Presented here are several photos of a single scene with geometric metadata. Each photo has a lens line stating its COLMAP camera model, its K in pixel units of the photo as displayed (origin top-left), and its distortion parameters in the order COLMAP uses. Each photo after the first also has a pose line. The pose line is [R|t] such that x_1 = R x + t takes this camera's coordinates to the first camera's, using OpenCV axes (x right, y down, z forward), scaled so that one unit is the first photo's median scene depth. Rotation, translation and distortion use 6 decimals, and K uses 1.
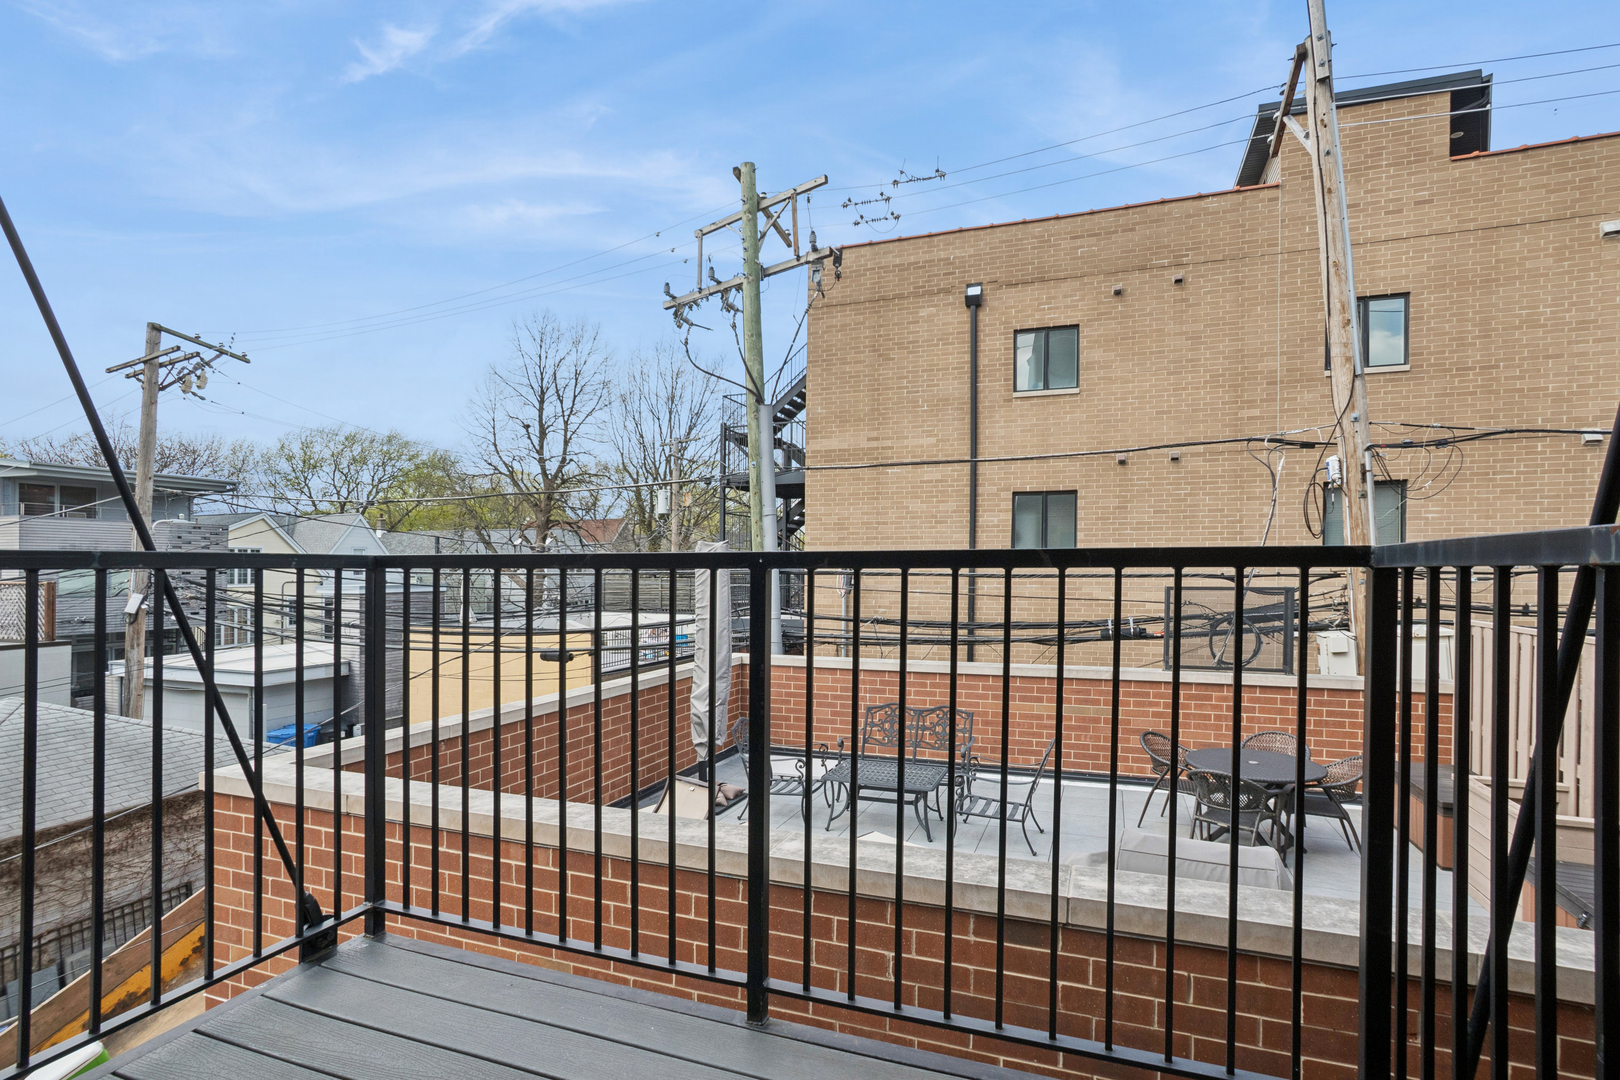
lens RADIAL K [[776.5, 0, 795.2], [0, 776.5, 584.1], [0, 0, 1]] dist [0.000689, 0.034514]
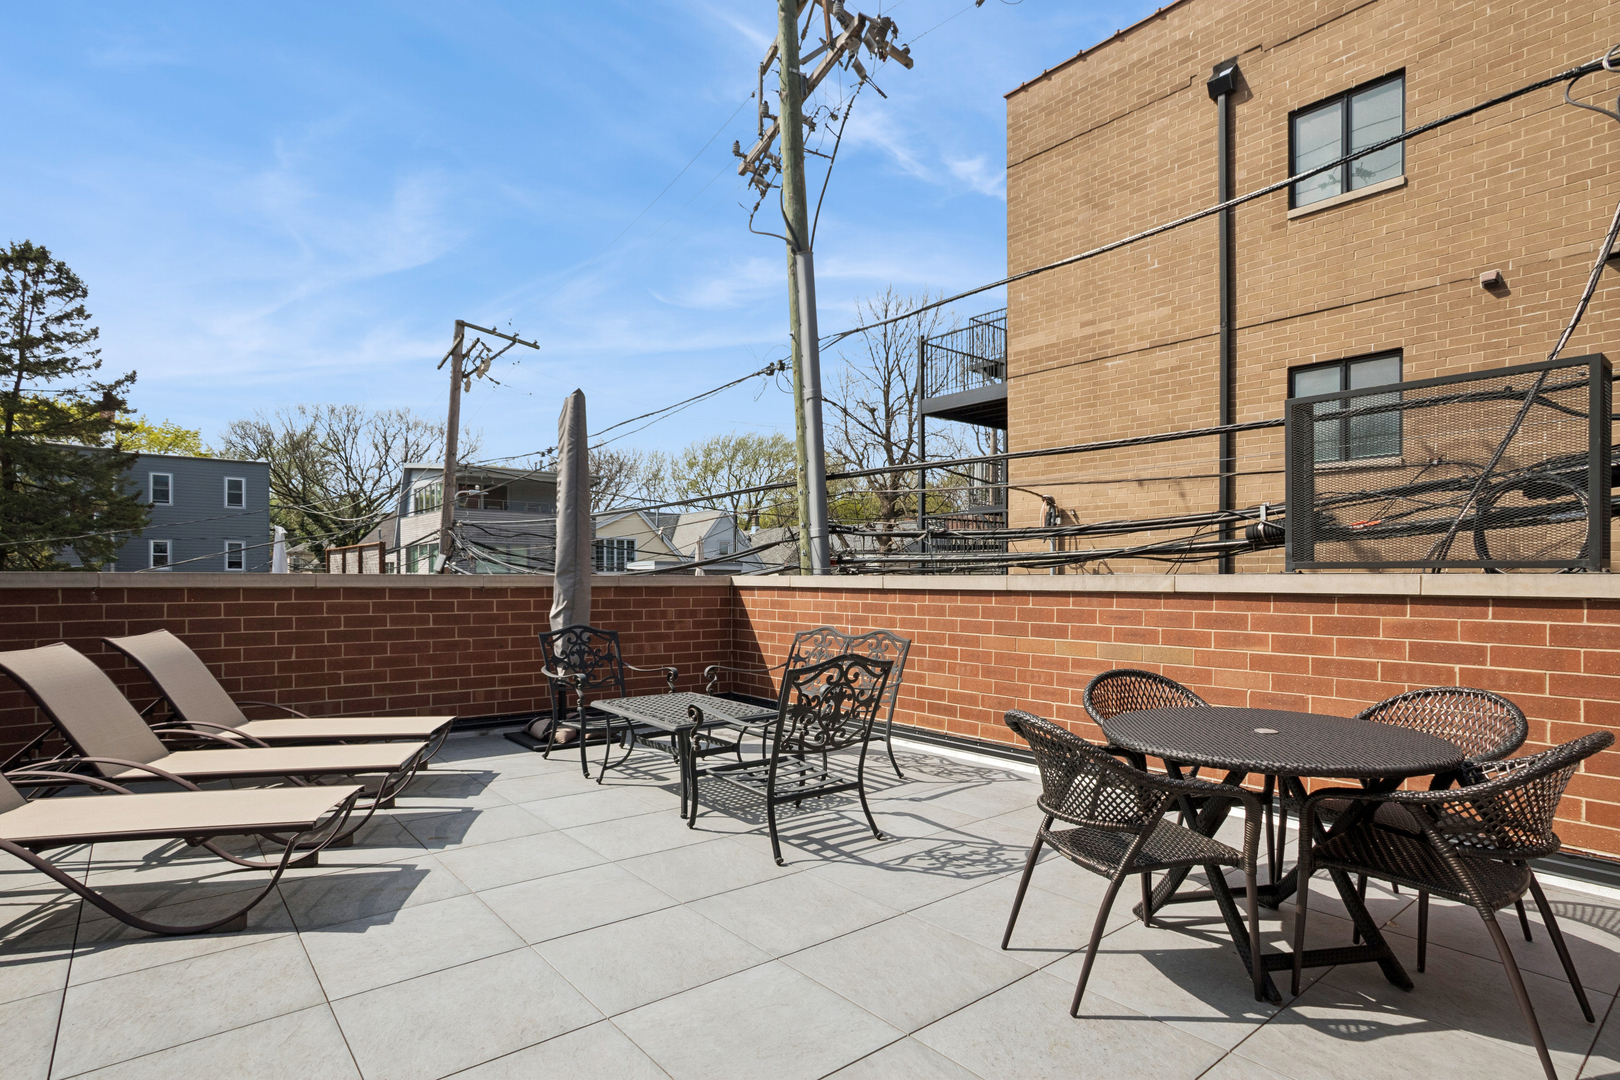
lens RADIAL K [[838.1, 0, 808.5], [0, 838.1, 574.7], [0, 0, 1]] dist [-0.028222, 0.043715]
pose [[0.882146, 0.002586, -0.470968, 0.239663], [-0.013033, 0.999736, -0.018923, 0.065248], [0.470795, 0.022831, 0.881947, 0.200148]]
